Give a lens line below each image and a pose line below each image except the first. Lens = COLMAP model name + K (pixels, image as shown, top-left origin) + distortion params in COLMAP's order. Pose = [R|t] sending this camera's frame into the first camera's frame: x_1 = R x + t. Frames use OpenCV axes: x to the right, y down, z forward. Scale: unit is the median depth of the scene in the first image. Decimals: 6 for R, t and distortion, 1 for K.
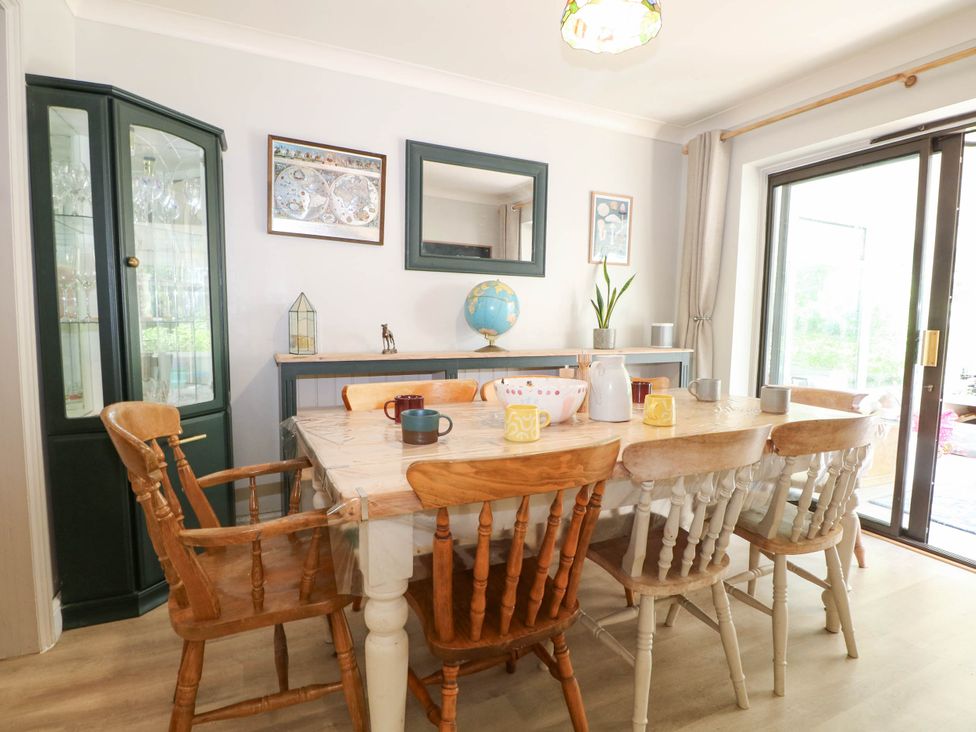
lens RADIAL K [[521.0, 0, 493.1], [0, 521.0, 360.4], [0, 0, 1]] dist [0.002176, -0.013332]
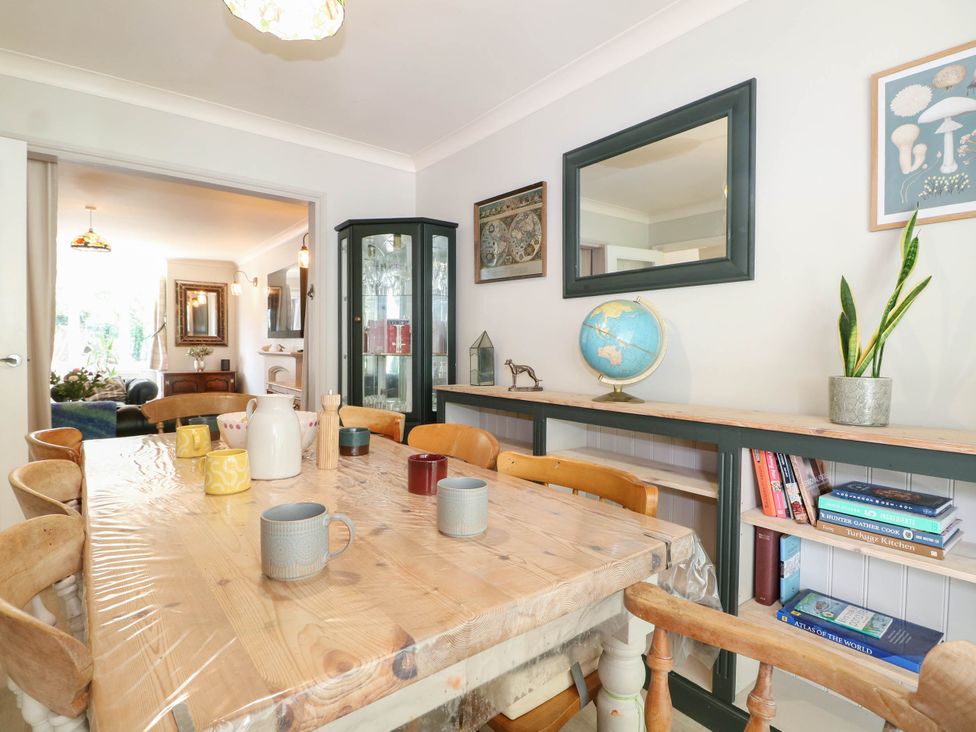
lens RADIAL K [[521.0, 0, 493.1], [0, 521.0, 360.4], [0, 0, 1]] dist [0.002176, -0.013332]
pose [[0.195219, 0.006822, -0.980736, 0.687676], [-0.091933, 0.995700, -0.011373, -0.051508], [0.976441, 0.092382, 0.195007, 0.742059]]
